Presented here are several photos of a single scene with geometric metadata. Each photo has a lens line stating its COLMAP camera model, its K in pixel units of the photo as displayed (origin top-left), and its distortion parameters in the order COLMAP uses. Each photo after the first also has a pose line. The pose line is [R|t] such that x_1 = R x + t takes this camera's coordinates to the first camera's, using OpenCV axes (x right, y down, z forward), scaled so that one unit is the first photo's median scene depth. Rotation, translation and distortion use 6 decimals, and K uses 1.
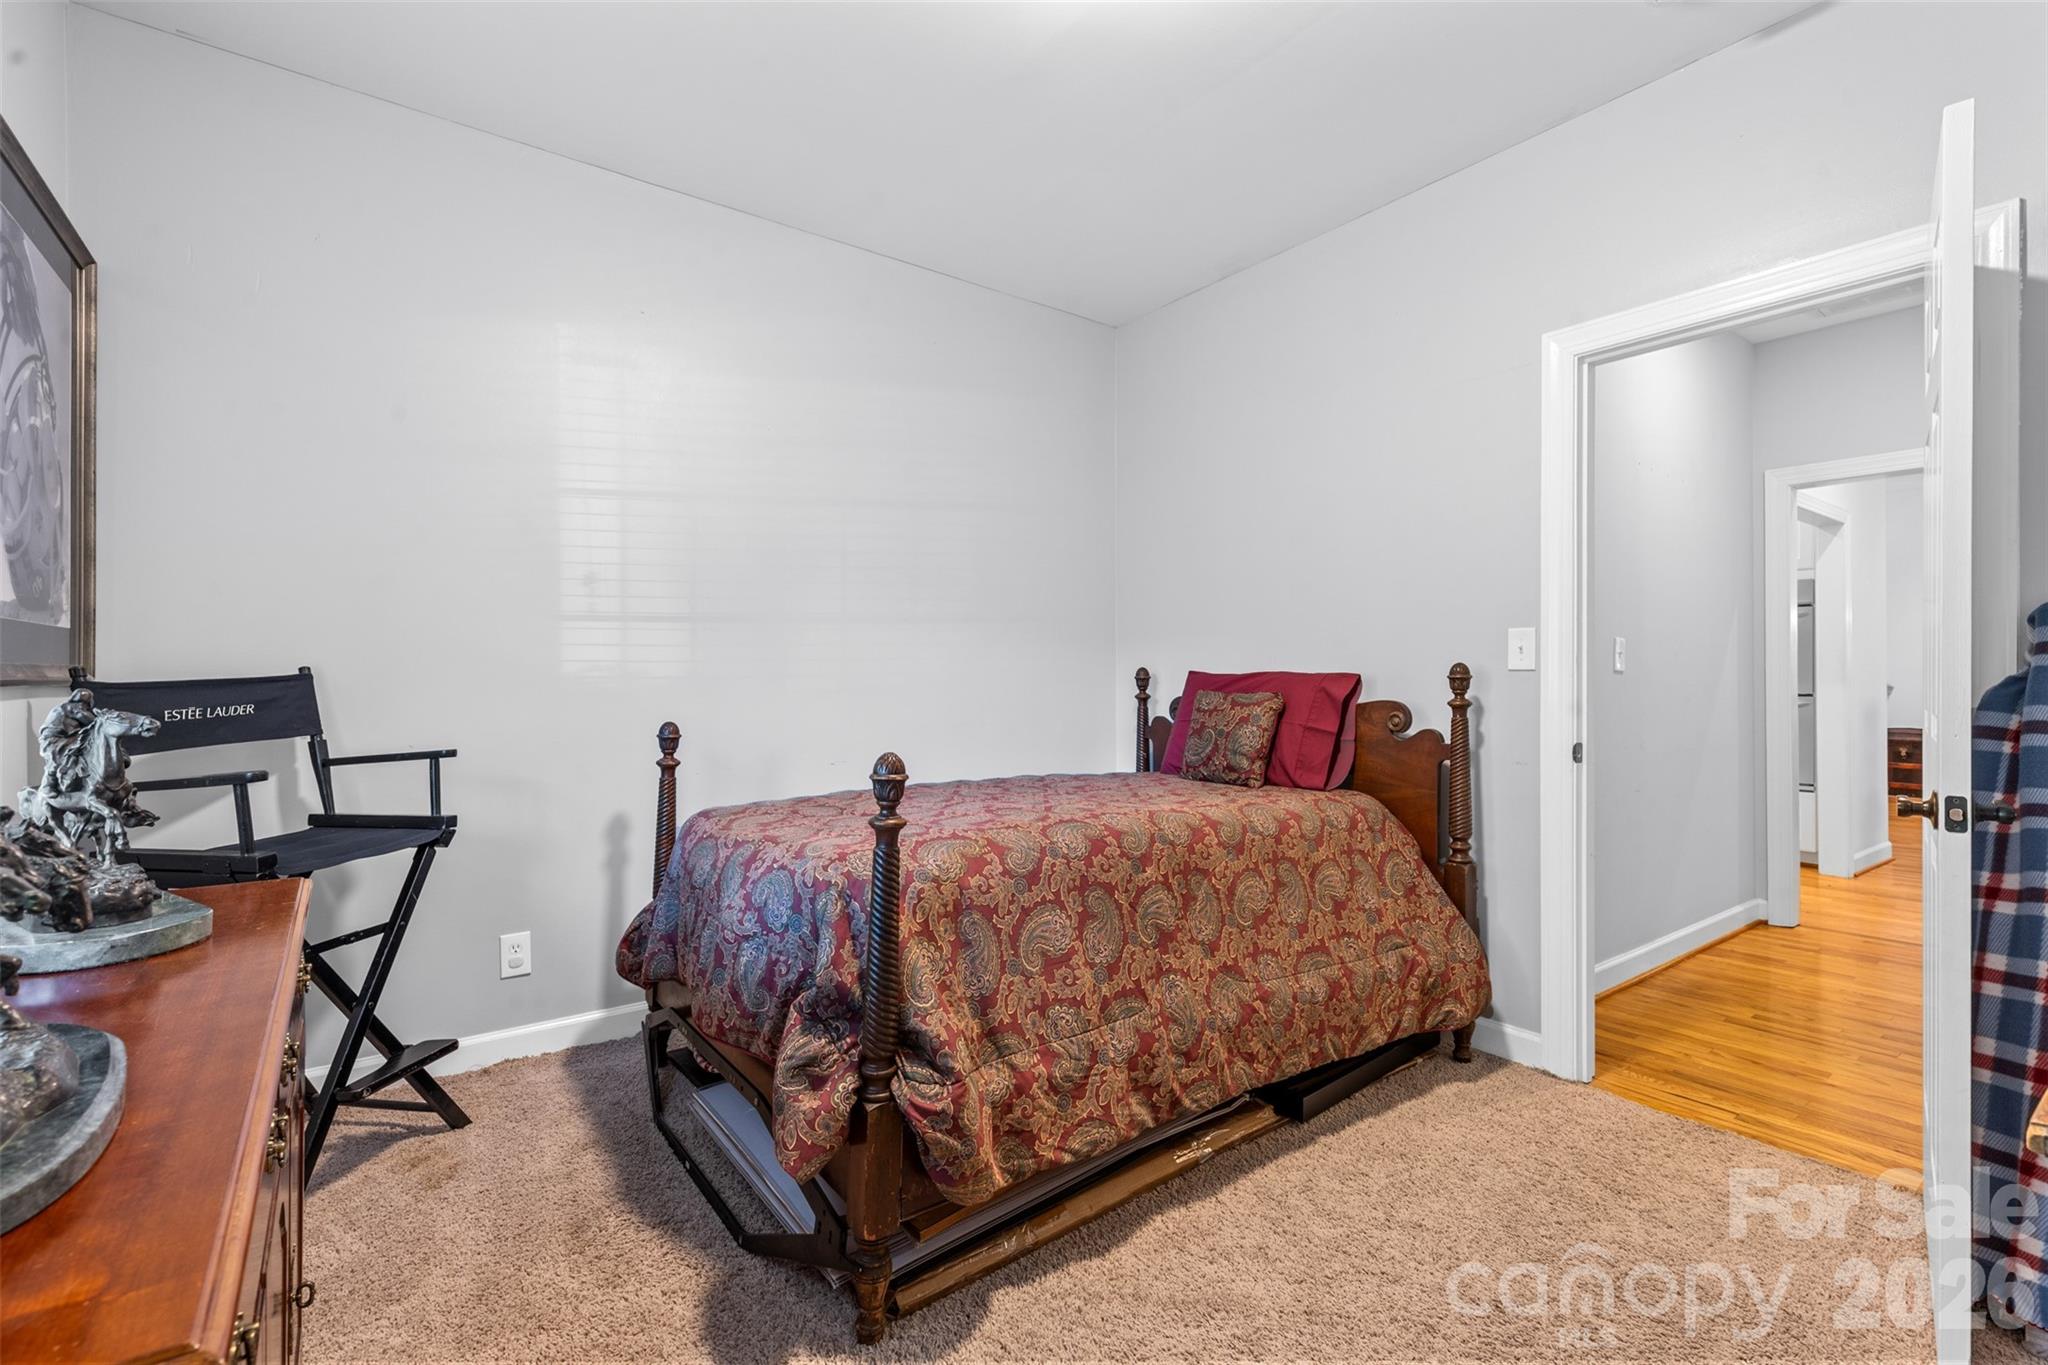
lens RADIAL K [[922.0, 0, 1025.5], [0, 922.0, 673.8], [0, 0, 1]] dist [0.009424, -0.002477]
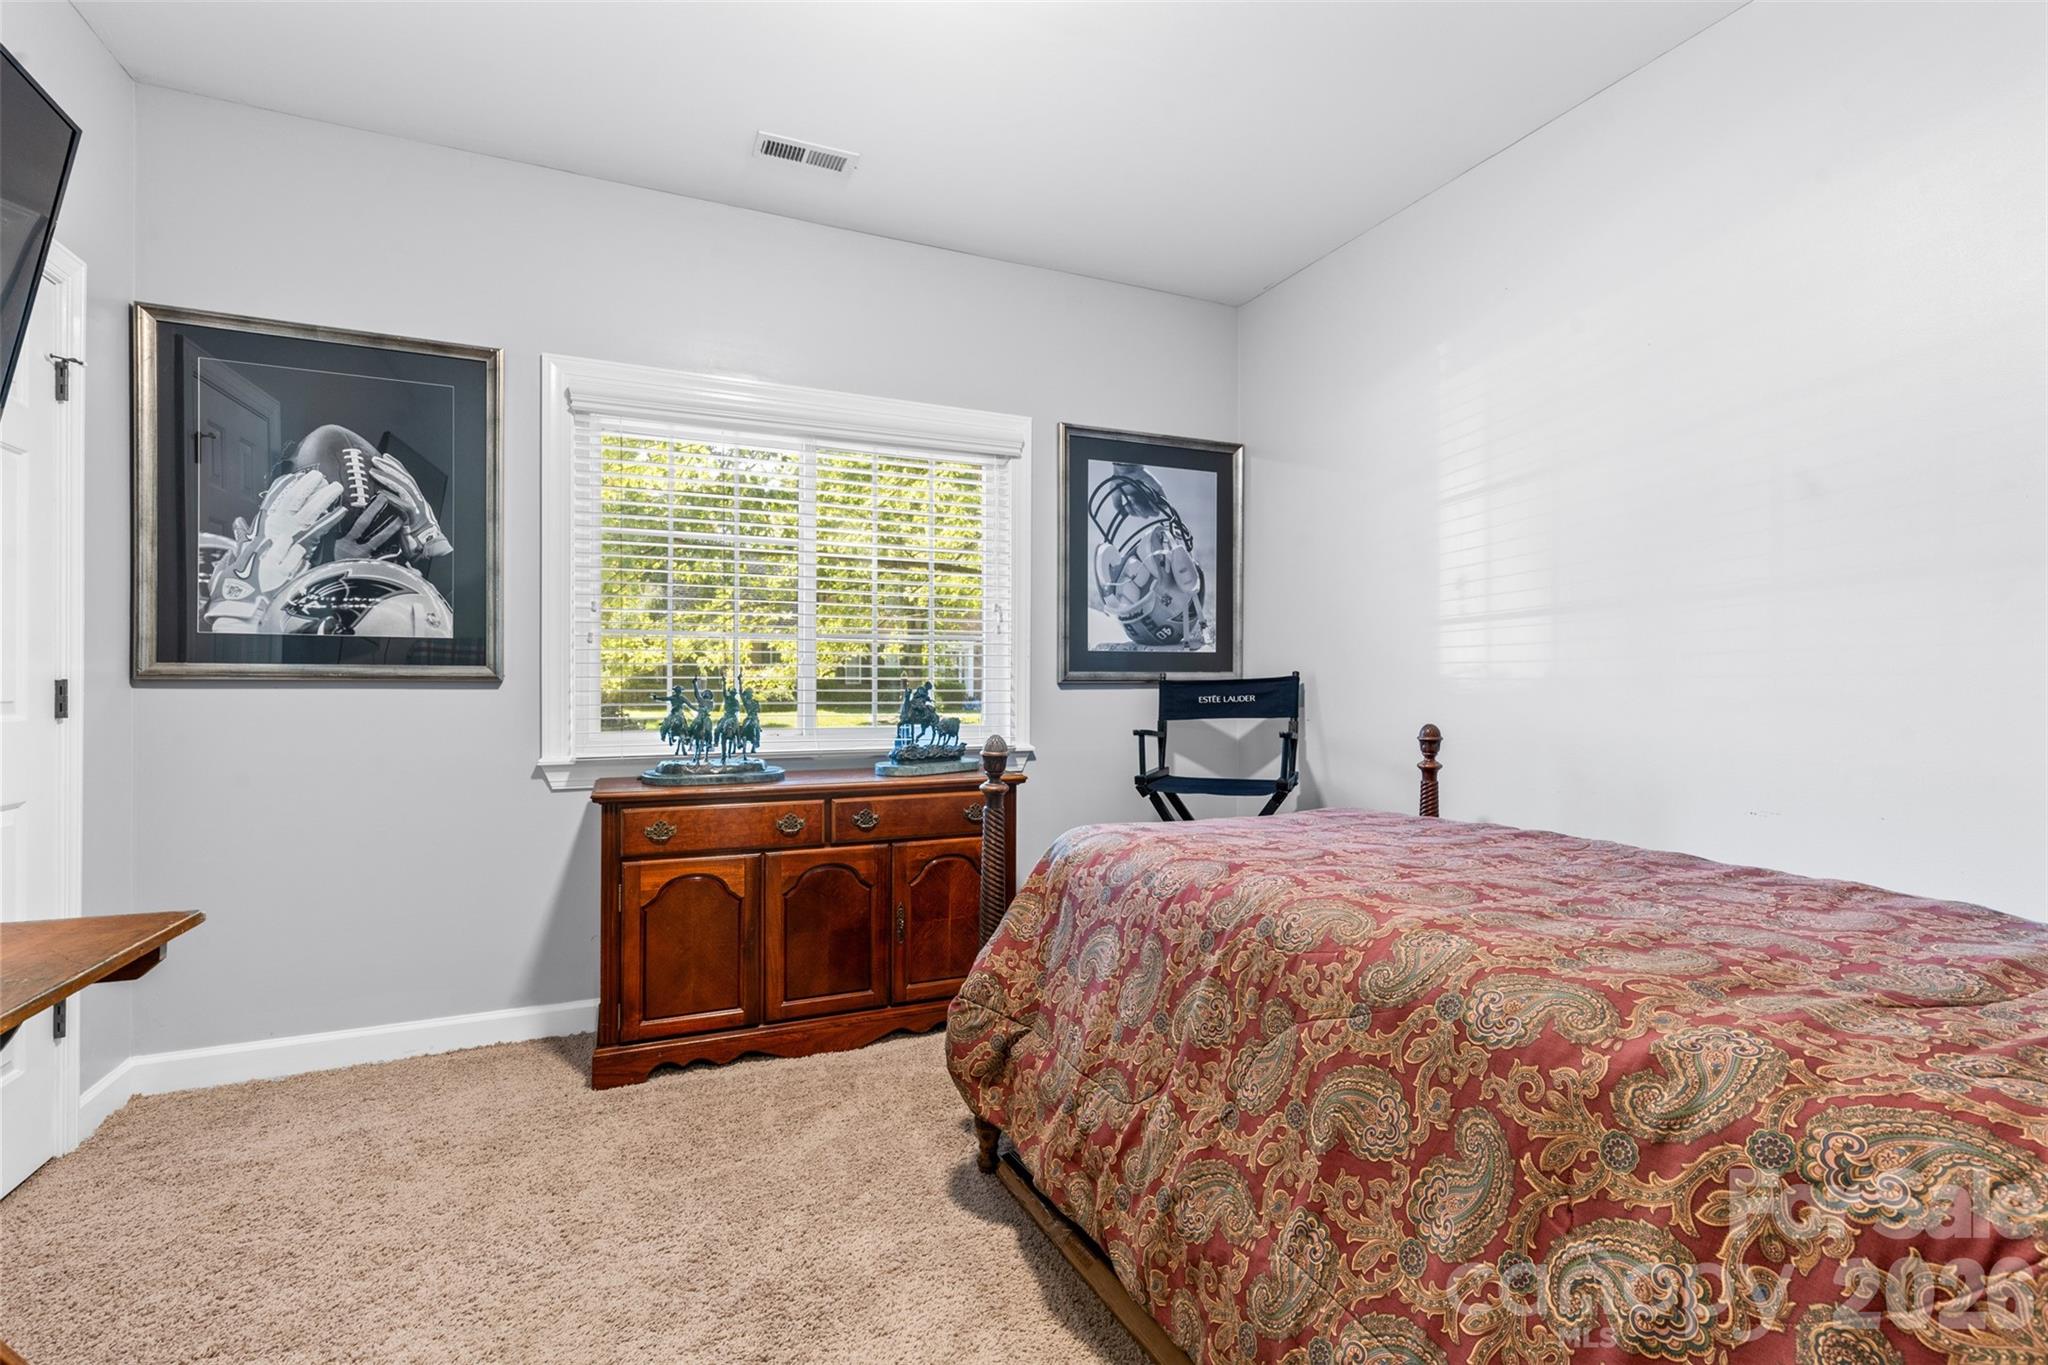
lens RADIAL K [[922.0, 0, 1023.5], [0, 922.0, 686.4], [0, 0, 1]] dist [0.009424, -0.002477]
pose [[-0.230557, 0.006262, -0.973039, 0.639493], [-0.000328, 0.999979, 0.006513, 0.005982], [0.973059, 0.001821, -0.230550, 0.776799]]
